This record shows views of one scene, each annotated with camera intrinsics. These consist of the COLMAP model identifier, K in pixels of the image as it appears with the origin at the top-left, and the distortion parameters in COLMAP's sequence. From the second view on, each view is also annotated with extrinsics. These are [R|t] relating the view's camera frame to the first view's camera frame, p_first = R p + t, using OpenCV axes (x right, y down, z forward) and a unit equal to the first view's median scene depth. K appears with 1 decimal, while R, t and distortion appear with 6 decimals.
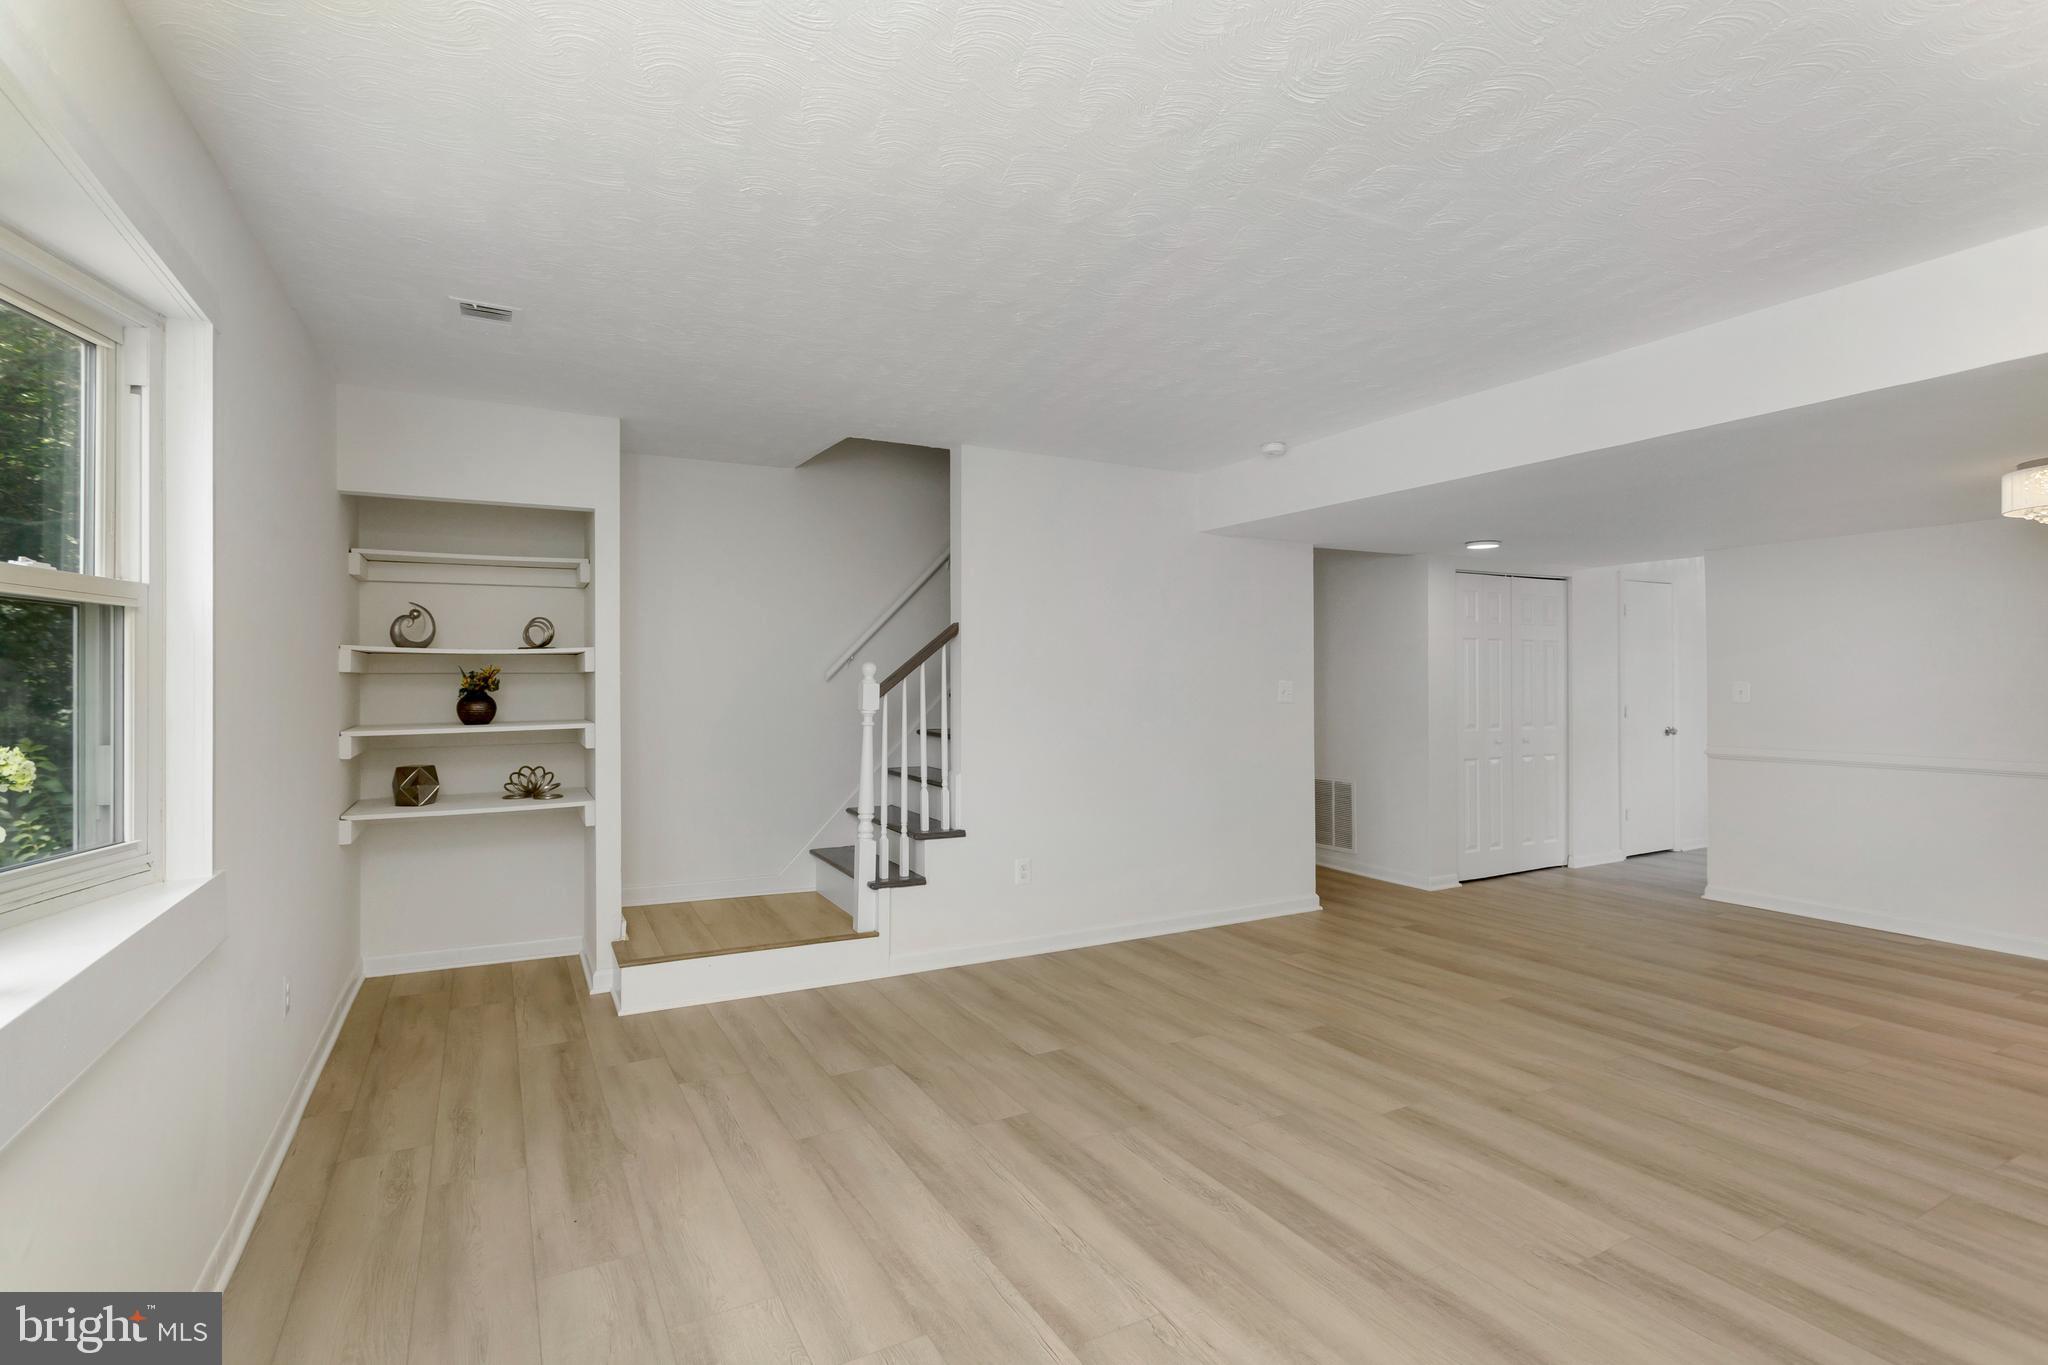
lens RADIAL K [[979.9, 0, 1018.8], [0, 979.9, 683.7], [0, 0, 1]] dist [0.001648, -0.000062]
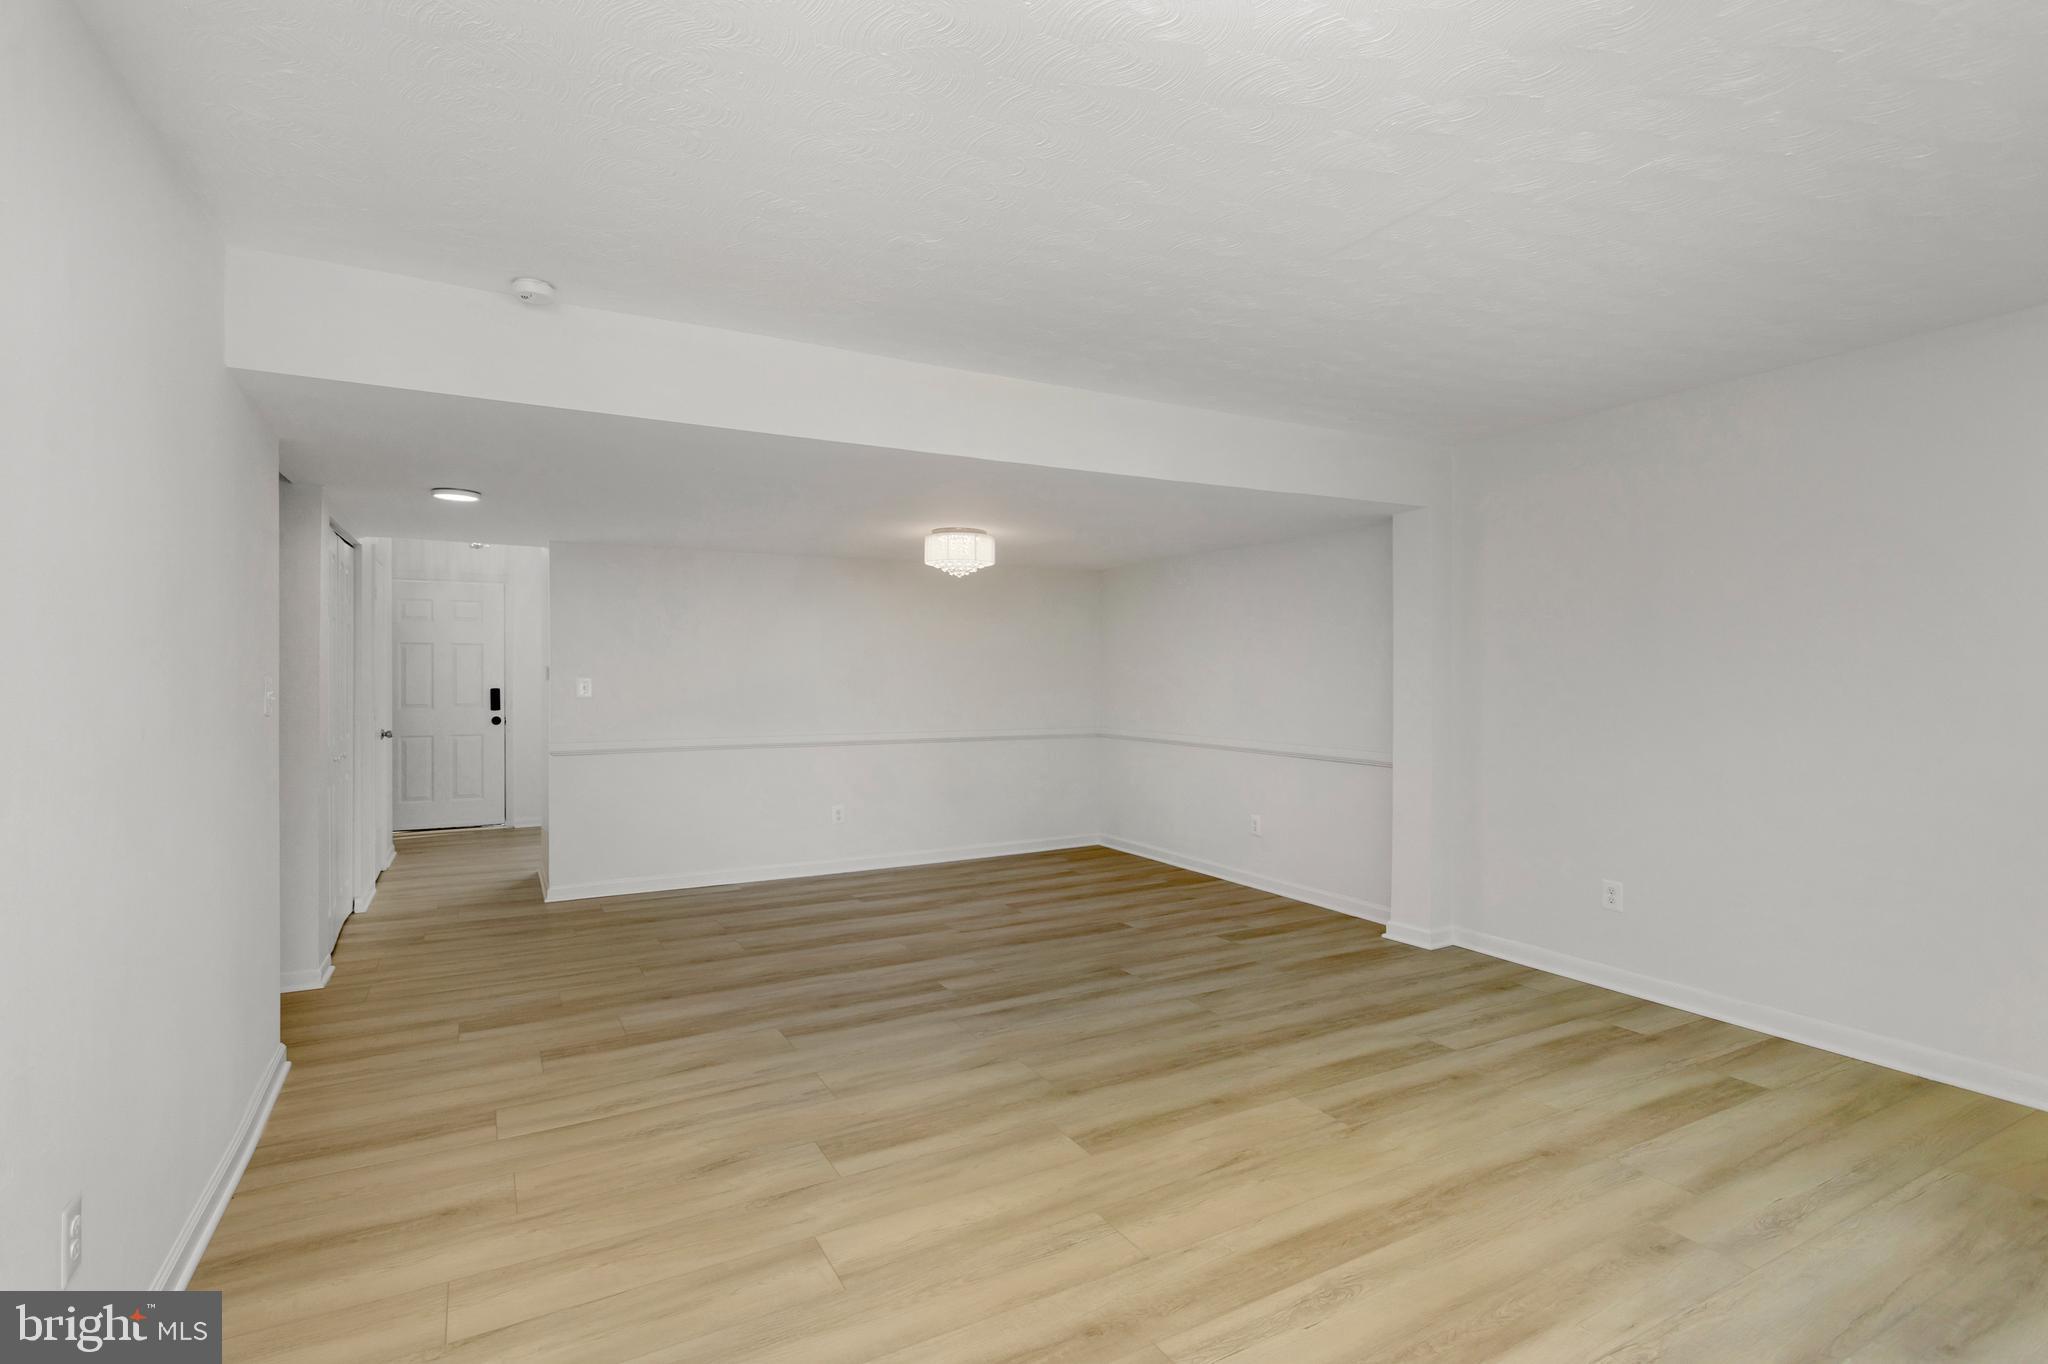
lens RADIAL K [[979.9, 0, 1024.9], [0, 979.9, 673.6], [0, 0, 1]] dist [0.001648, -0.000062]
pose [[-0.012417, 0.005099, 0.999910, -0.424274], [0.003855, 0.999980, -0.005051, 0.001431], [-0.999915, 0.003792, -0.012436, 0.852093]]
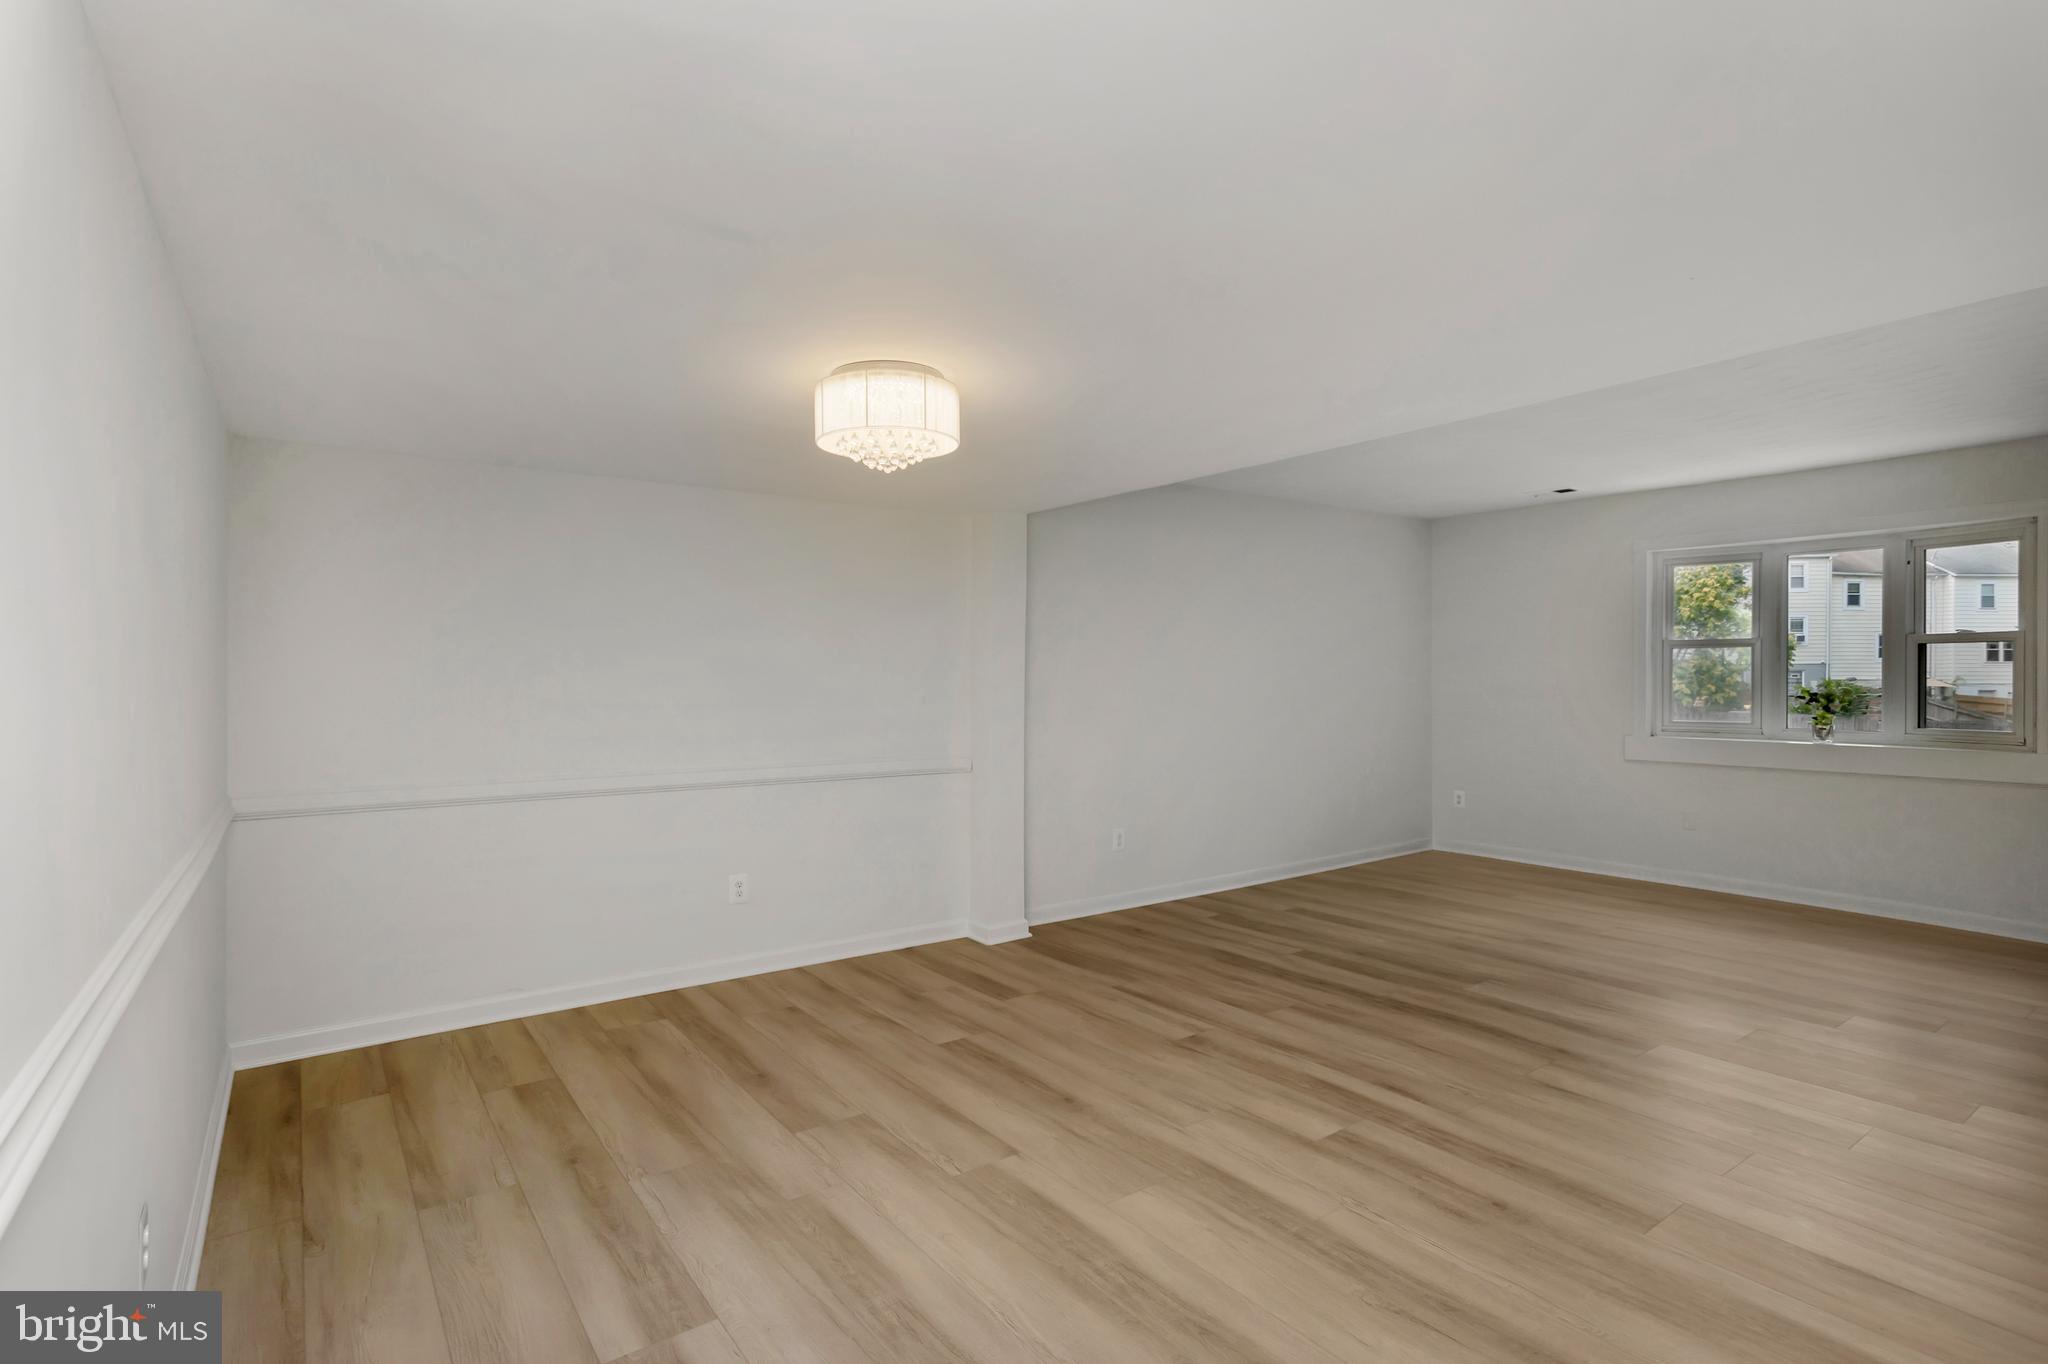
lens RADIAL K [[979.9, 0, 1026.4], [0, 979.9, 681.6], [0, 0, 1]] dist [0.001648, -0.000062]
pose [[-0.992282, 0.008634, -0.123700, 0.999082], [0.008219, 0.999959, 0.003860, -0.000960], [0.123728, 0.002813, -0.992312, 1.639108]]
